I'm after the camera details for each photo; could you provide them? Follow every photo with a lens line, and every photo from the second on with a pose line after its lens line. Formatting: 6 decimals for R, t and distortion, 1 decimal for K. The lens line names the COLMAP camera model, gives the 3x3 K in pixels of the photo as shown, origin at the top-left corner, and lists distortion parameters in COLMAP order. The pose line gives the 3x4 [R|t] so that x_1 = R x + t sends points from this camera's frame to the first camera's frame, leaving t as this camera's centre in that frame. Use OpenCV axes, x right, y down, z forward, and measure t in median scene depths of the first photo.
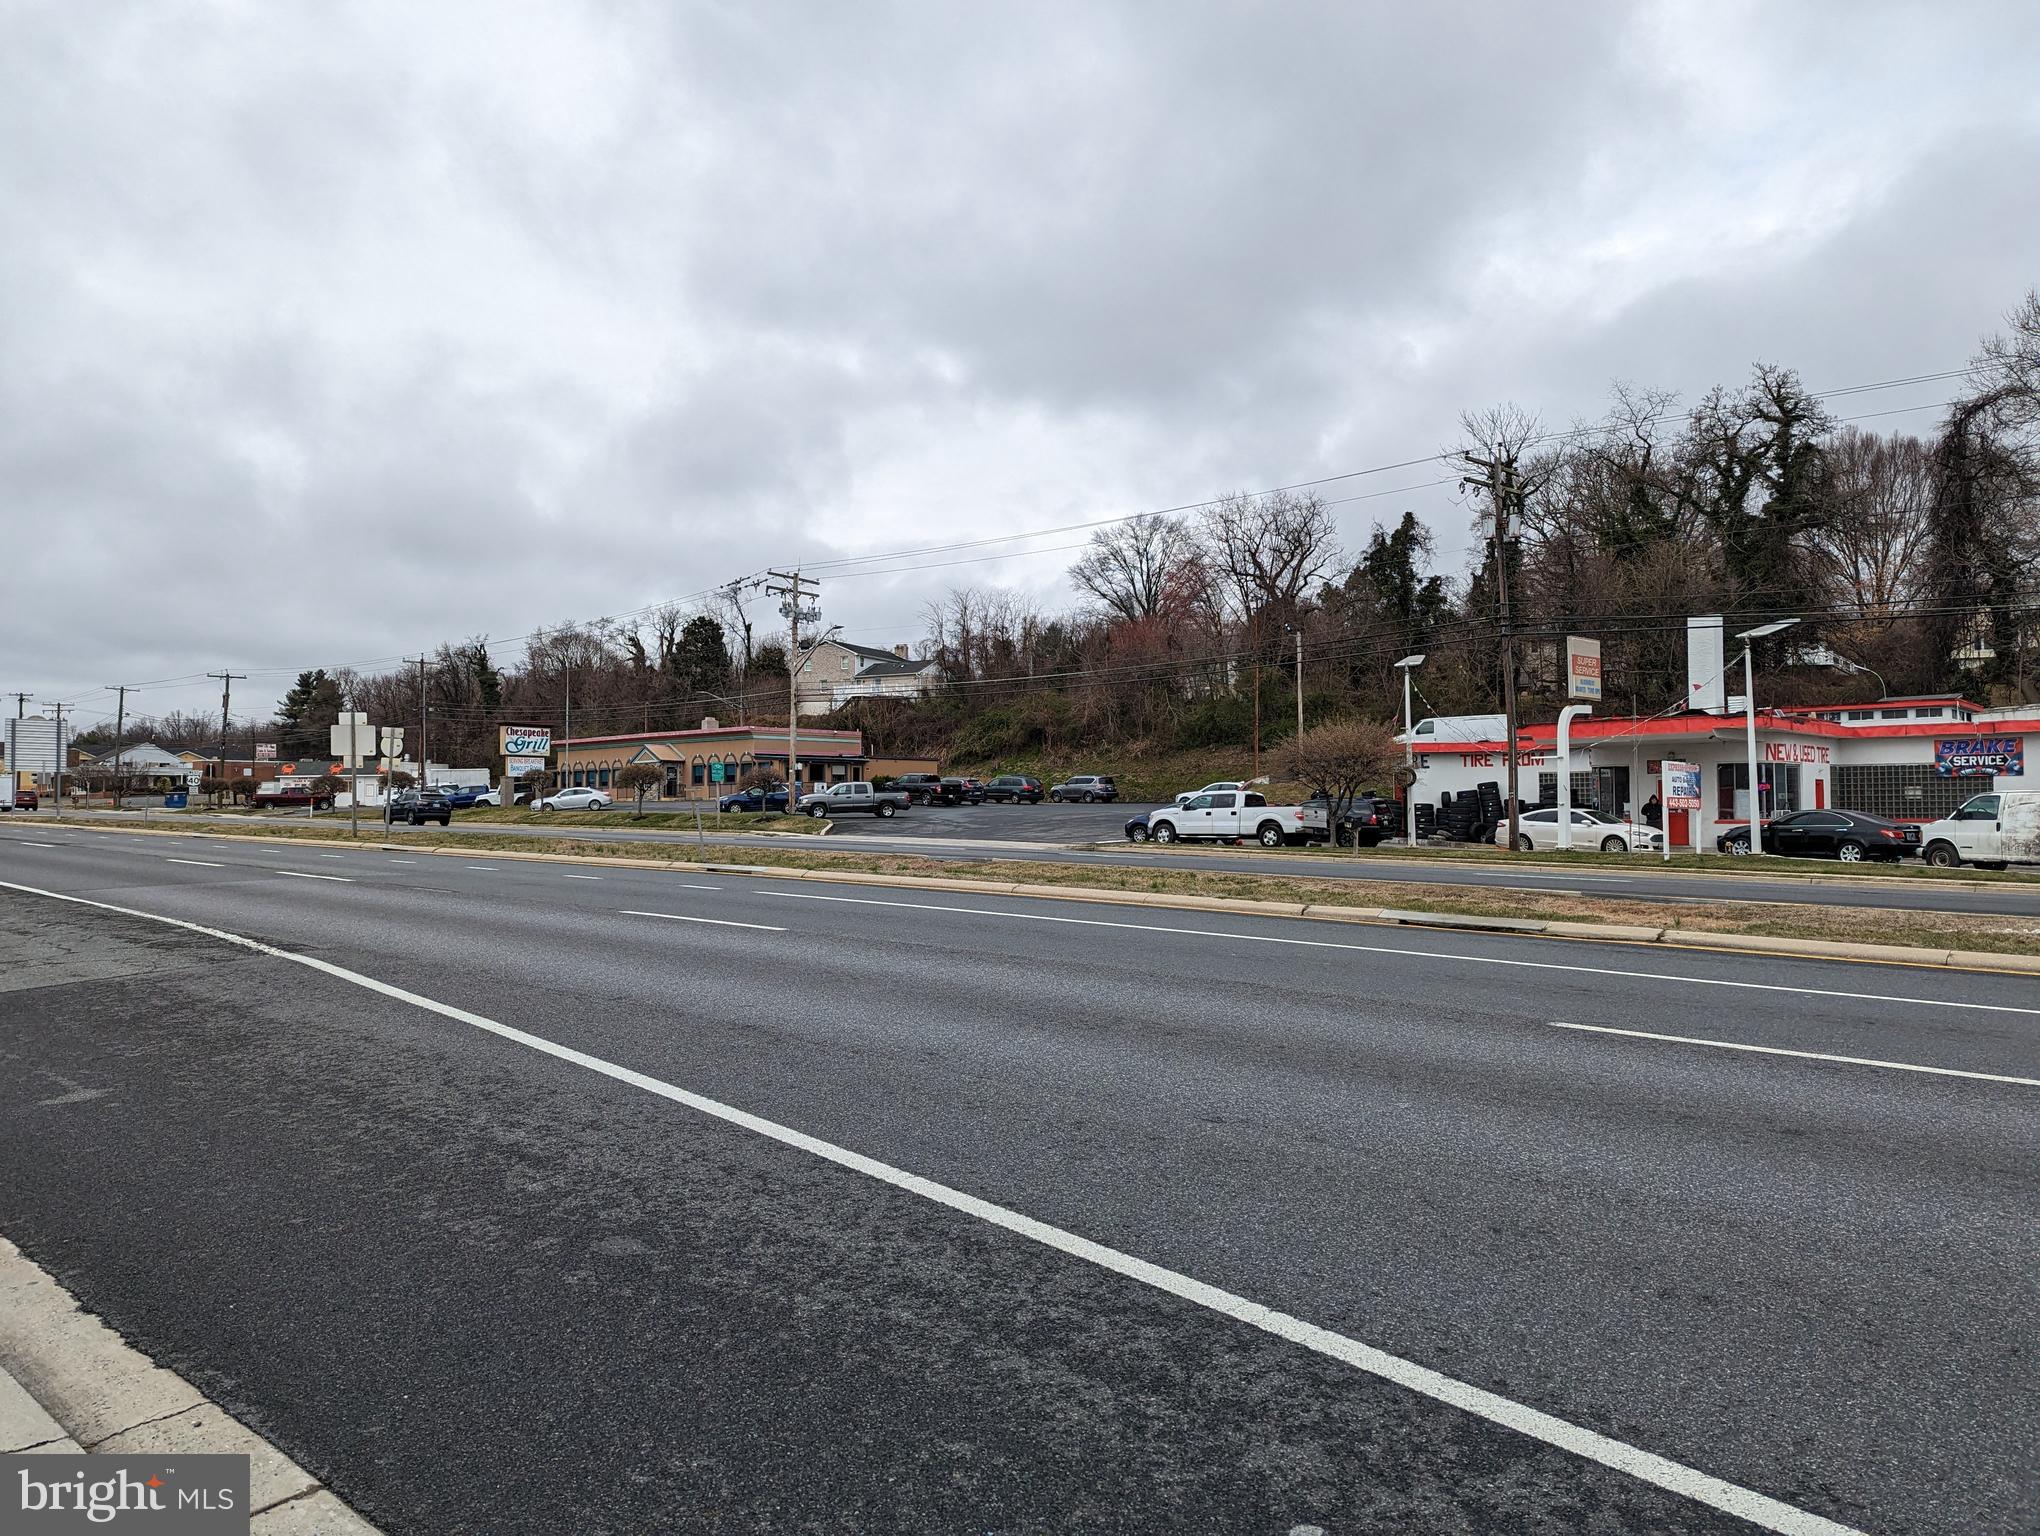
lens RADIAL K [[1435.2, 0, 1020.0], [0, 1435.2, 768.0], [0, 0, 1]] dist [0.068618, -0.066482]
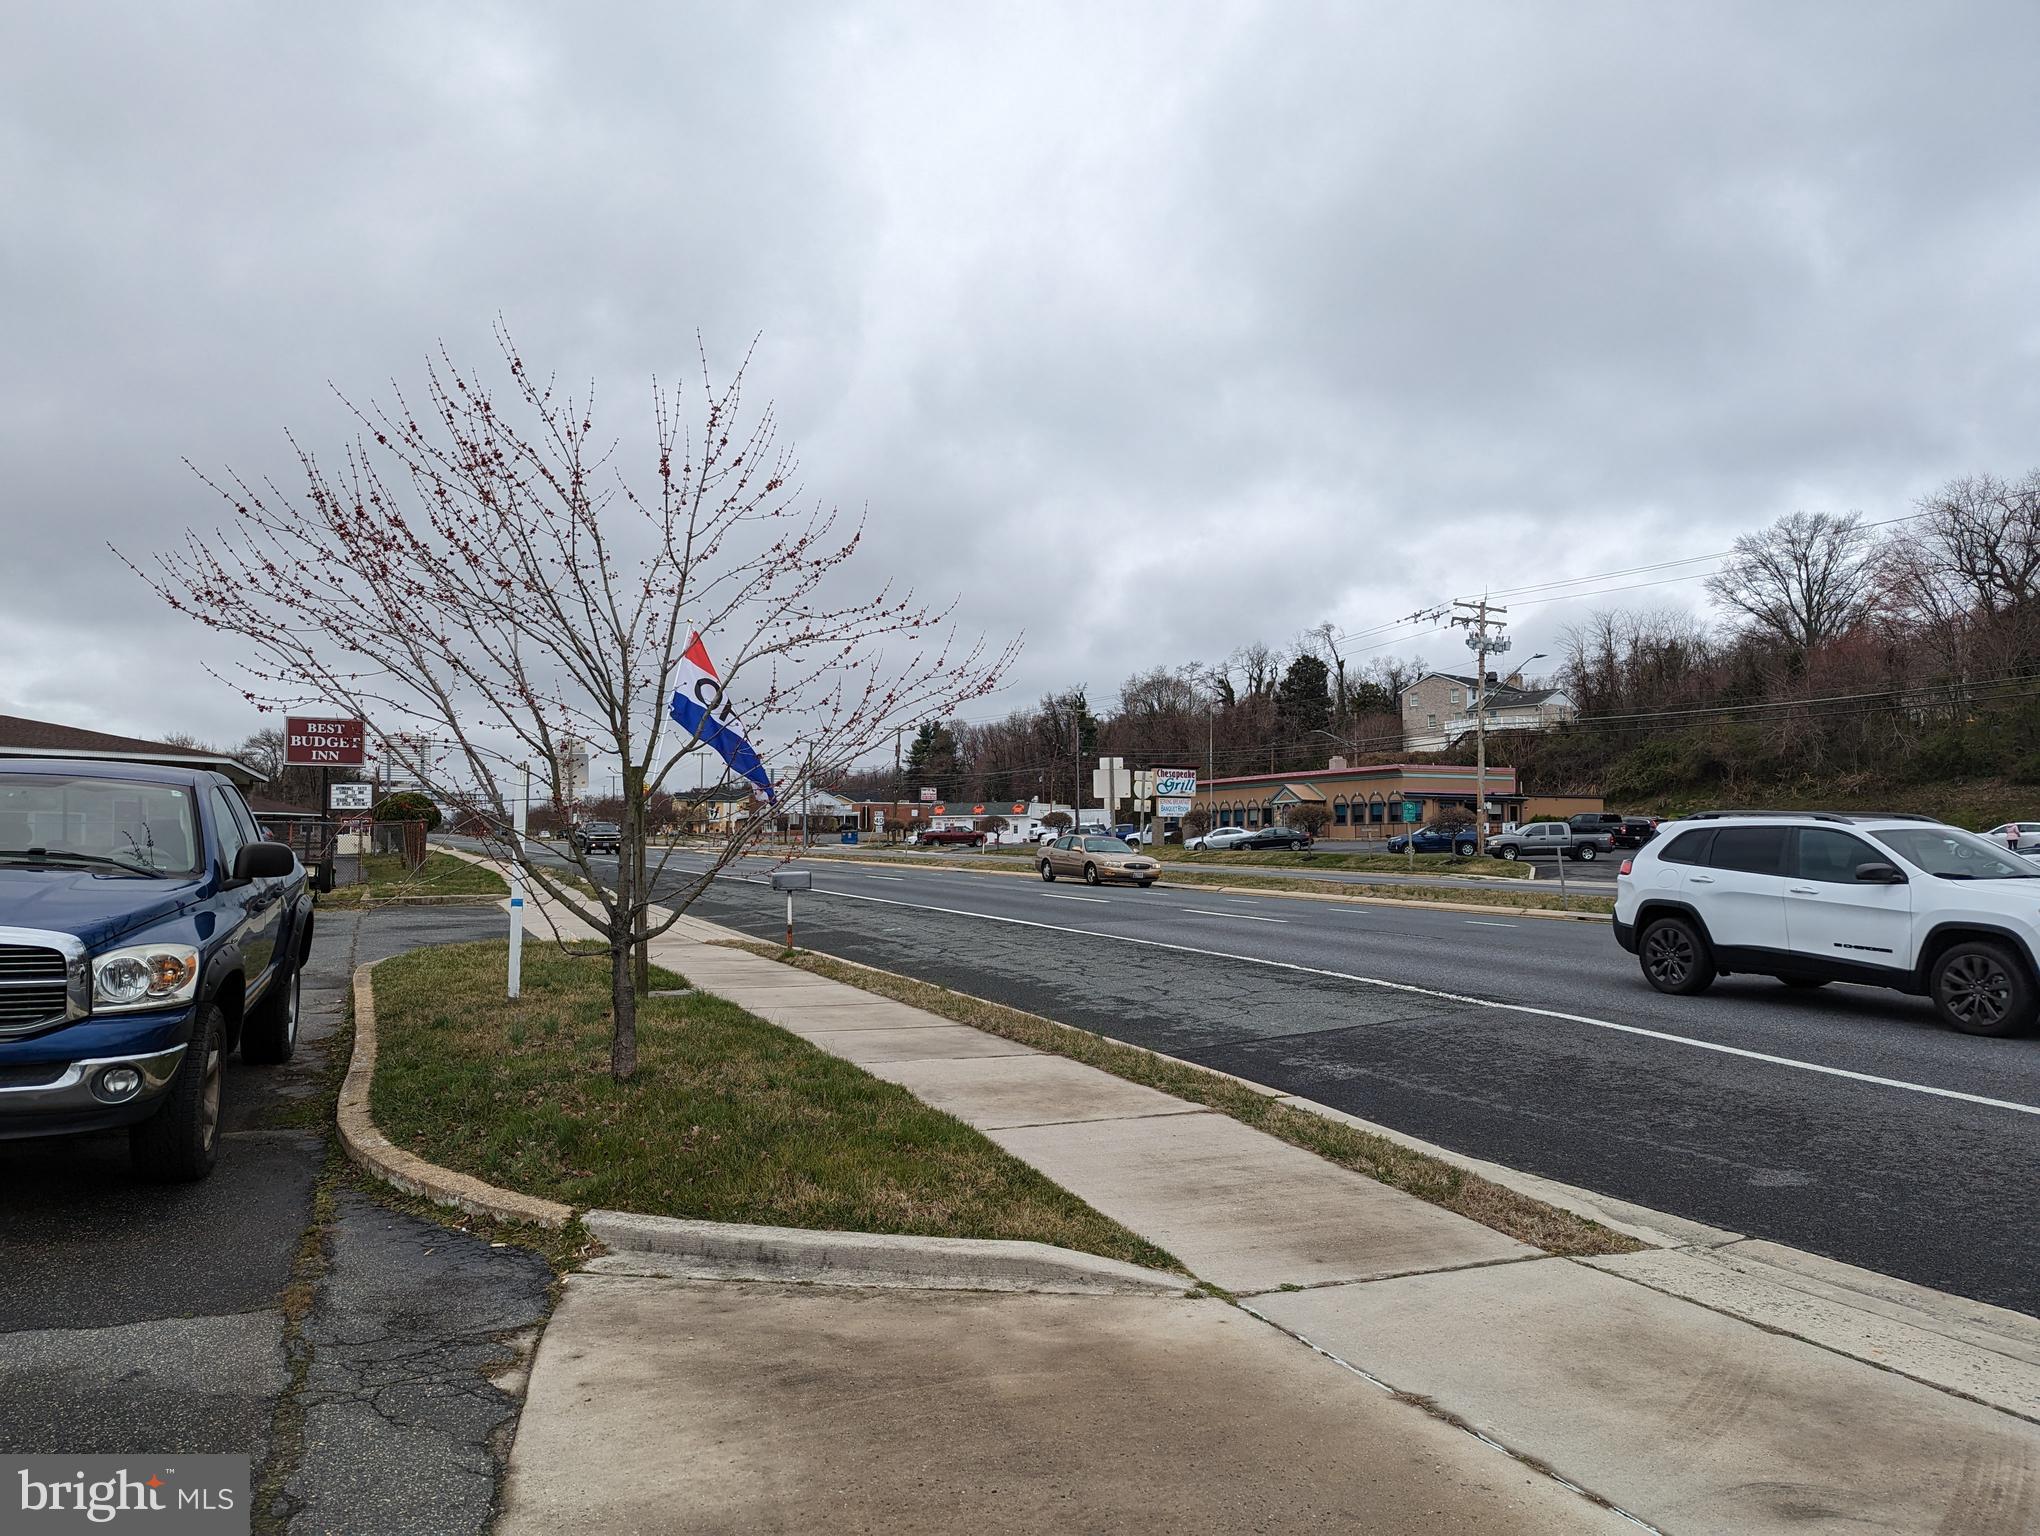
lens RADIAL K [[1421.0, 0, 956.0], [0, 1421.0, 773.1], [0, 0, 1]] dist [0.079183, -0.067992]
pose [[0.925652, -0.014168, -0.378111, -0.116965], [0.005276, 0.999685, -0.024544, -0.001185], [0.378340, 0.020724, 0.925435, -0.004367]]
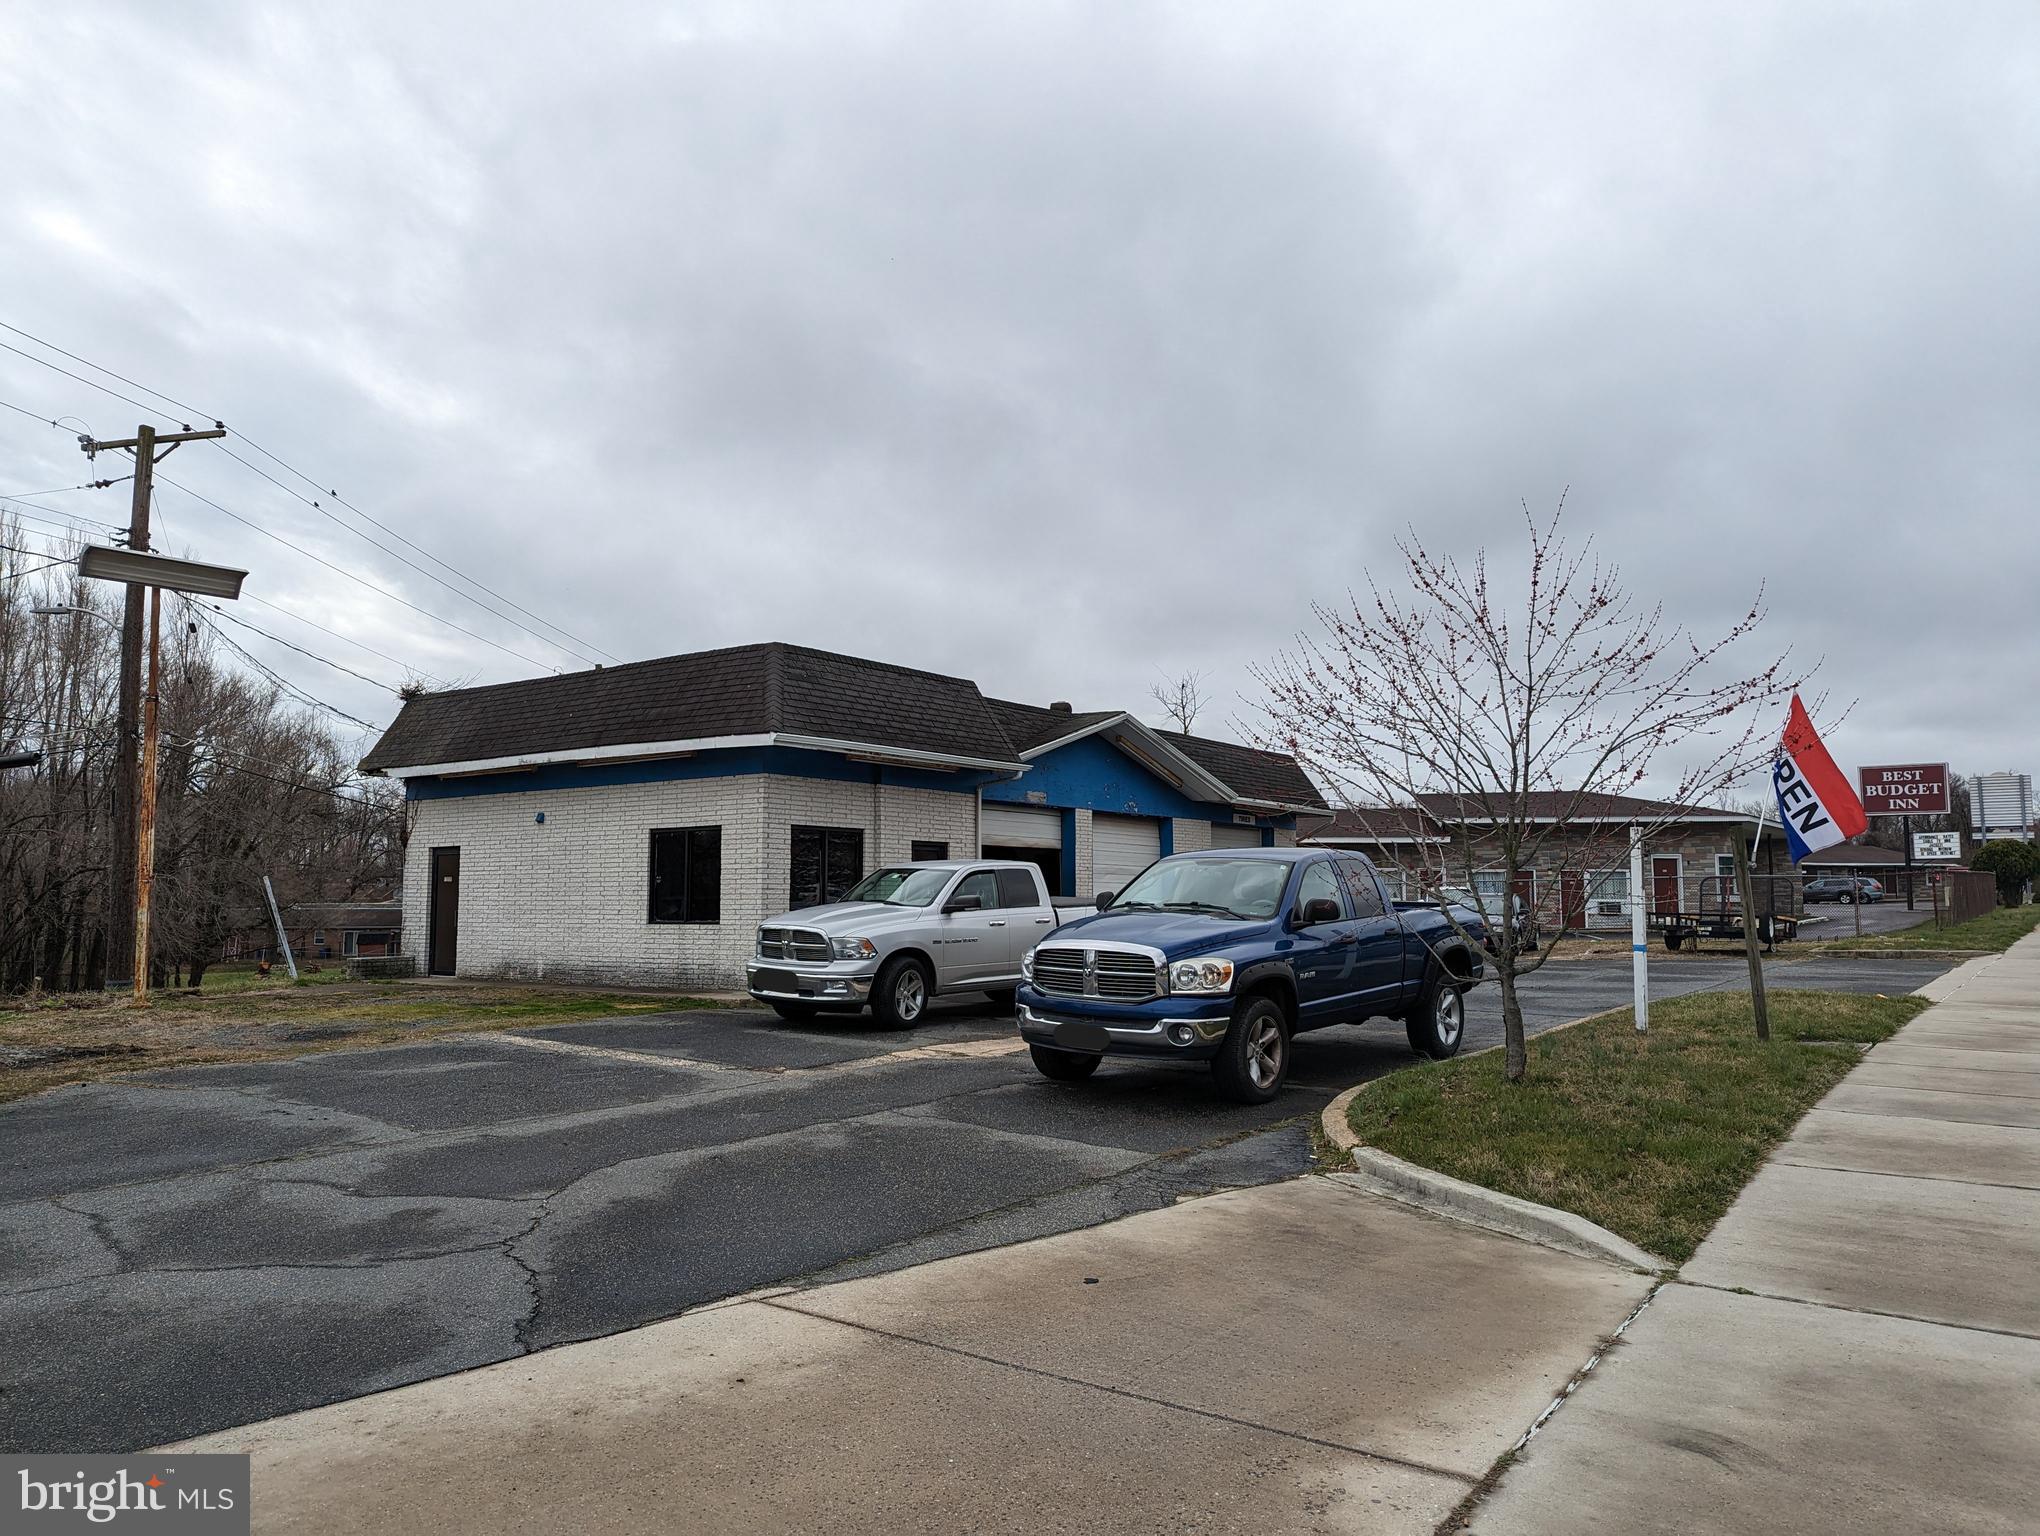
lens RADIAL K [[1417.8, 0, 1000.1], [0, 1417.8, 772.1], [0, 0, 1]] dist [0.060857, -0.051440]
pose [[0.132670, -0.085927, -0.987429, -0.024637], [0.031488, 0.996098, -0.082450, -0.000957], [0.990660, -0.020154, 0.134858, 0.025655]]
